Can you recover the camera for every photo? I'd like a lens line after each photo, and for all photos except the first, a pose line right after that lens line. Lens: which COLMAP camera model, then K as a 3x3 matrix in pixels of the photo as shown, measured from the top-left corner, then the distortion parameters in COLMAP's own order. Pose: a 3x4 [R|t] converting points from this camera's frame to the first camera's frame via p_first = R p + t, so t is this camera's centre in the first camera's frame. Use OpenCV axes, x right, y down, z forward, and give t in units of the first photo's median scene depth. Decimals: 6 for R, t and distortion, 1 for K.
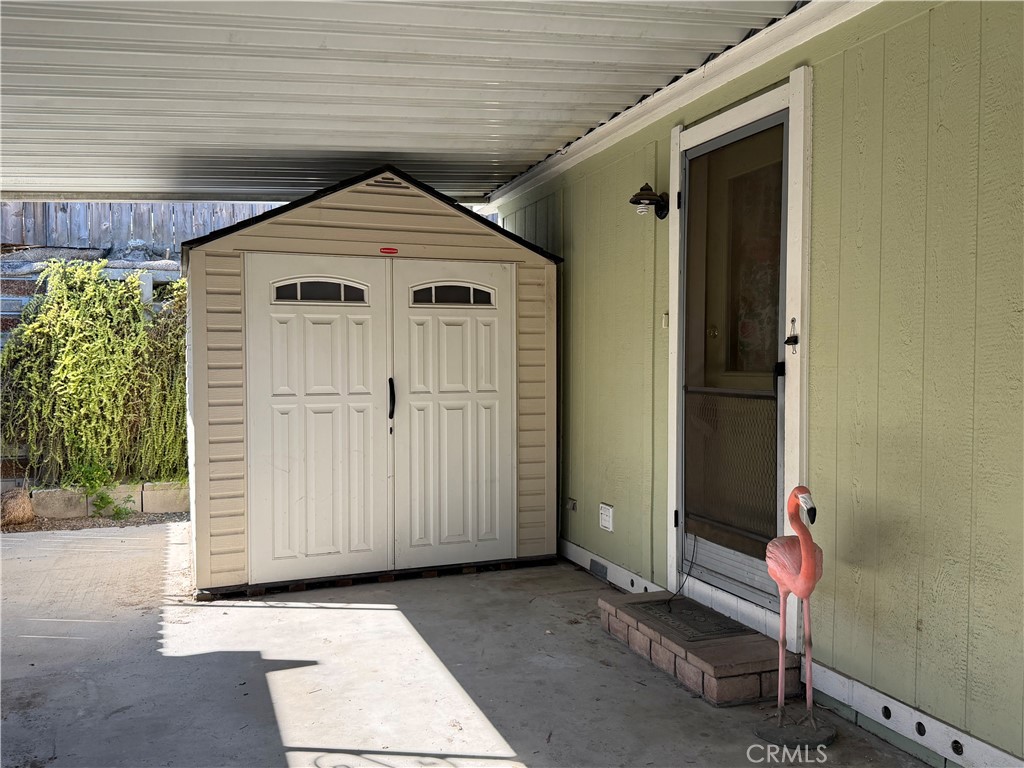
lens RADIAL K [[893.6, 0, 511.5], [0, 893.6, 385.3], [0, 0, 1]] dist [-0.001204, -0.001300]
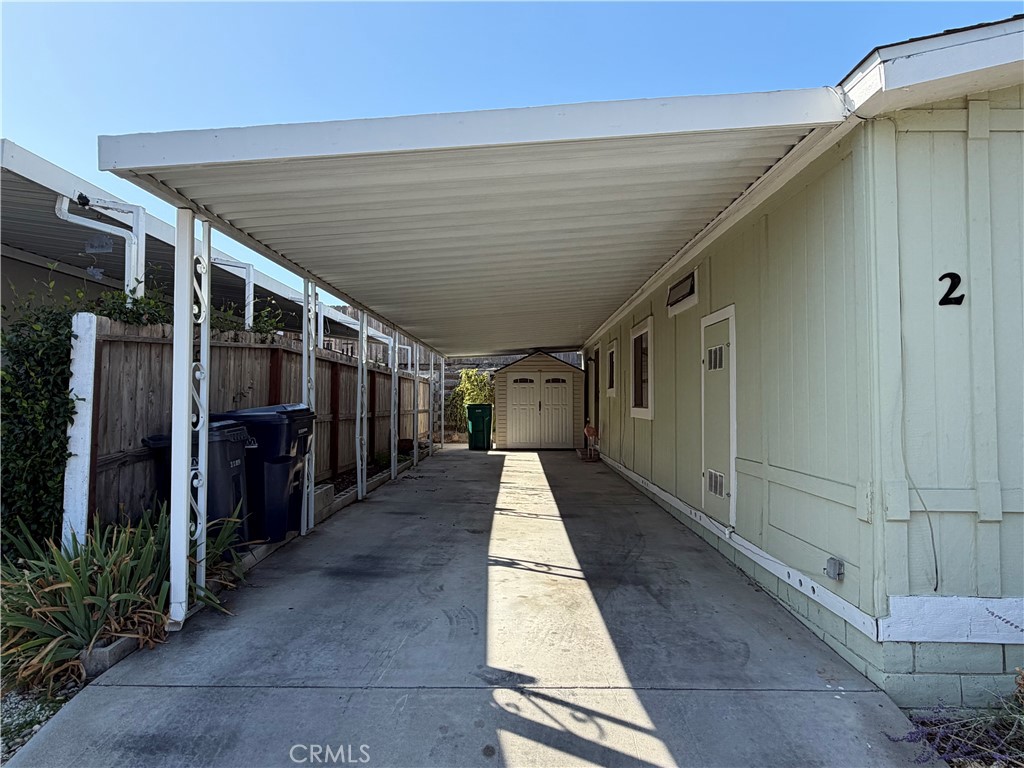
lens RADIAL K [[625.1, 0, 511.7], [0, 625.1, 383.5], [0, 0, 1]] dist [-0.004000, -0.000763]
pose [[0.936220, -0.009696, -0.351282, 0.556593], [-0.012950, 0.997988, -0.062059, 0.068873], [0.351177, 0.062650, 0.934211, -1.295310]]
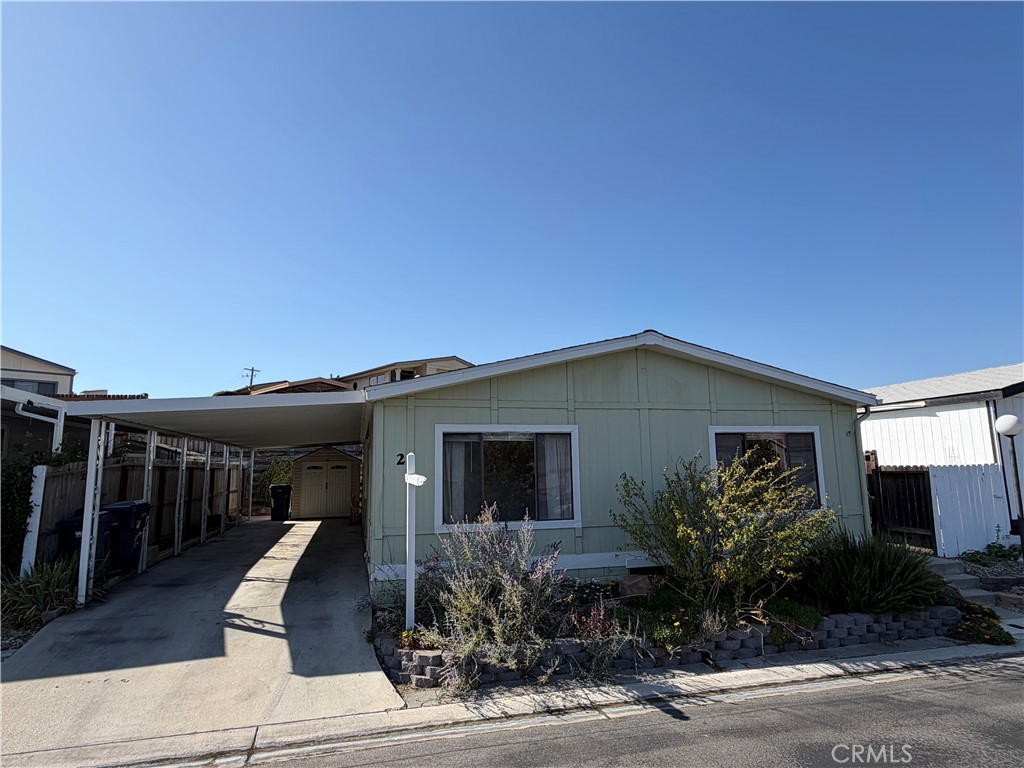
lens RADIAL K [[578.6, 0, 509.6], [0, 578.6, 386.3], [0, 0, 1]] dist [0.003972, 0.002876]
pose [[0.995827, -0.028958, -0.086545, 1.000252], [0.013478, 0.984590, -0.174358, 0.037330], [0.090260, 0.172463, 0.980872, -1.935053]]
